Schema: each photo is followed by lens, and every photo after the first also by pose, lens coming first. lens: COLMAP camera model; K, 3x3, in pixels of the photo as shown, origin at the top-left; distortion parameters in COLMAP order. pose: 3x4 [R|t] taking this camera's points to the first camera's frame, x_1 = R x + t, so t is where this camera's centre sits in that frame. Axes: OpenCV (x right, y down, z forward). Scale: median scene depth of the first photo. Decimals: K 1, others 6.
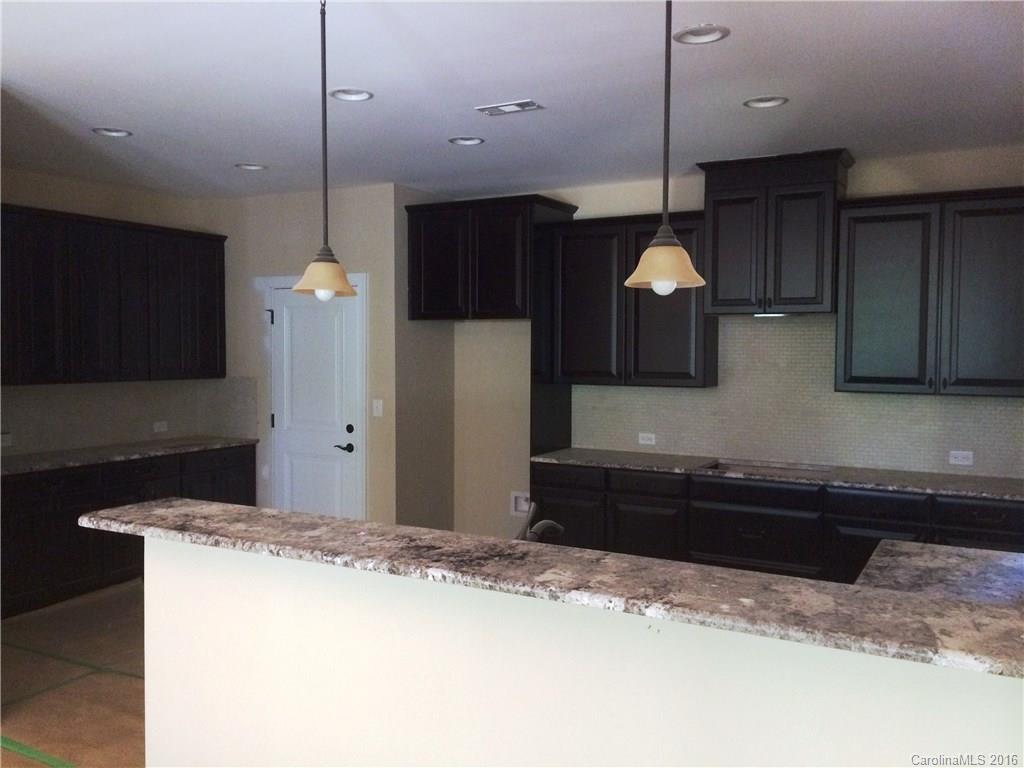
lens RADIAL K [[878.8, 0, 513.5], [0, 878.8, 384.0], [0, 0, 1]] dist [0.006453, -0.007000]
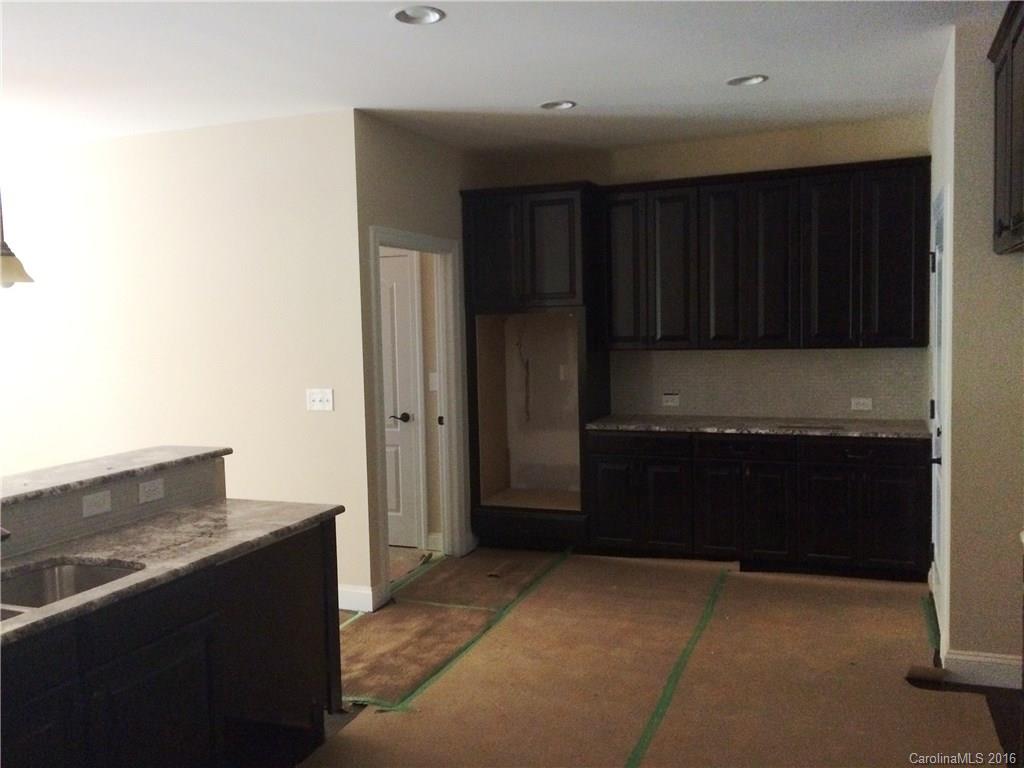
lens RADIAL K [[878.8, 0, 513.6], [0, 878.8, 383.6], [0, 0, 1]] dist [0.006453, -0.007000]
pose [[0.128289, 0.068267, -0.989384, 0.446796], [-0.017586, 0.997628, 0.066556, -0.024224], [0.991581, 0.008861, 0.129185, 0.643540]]
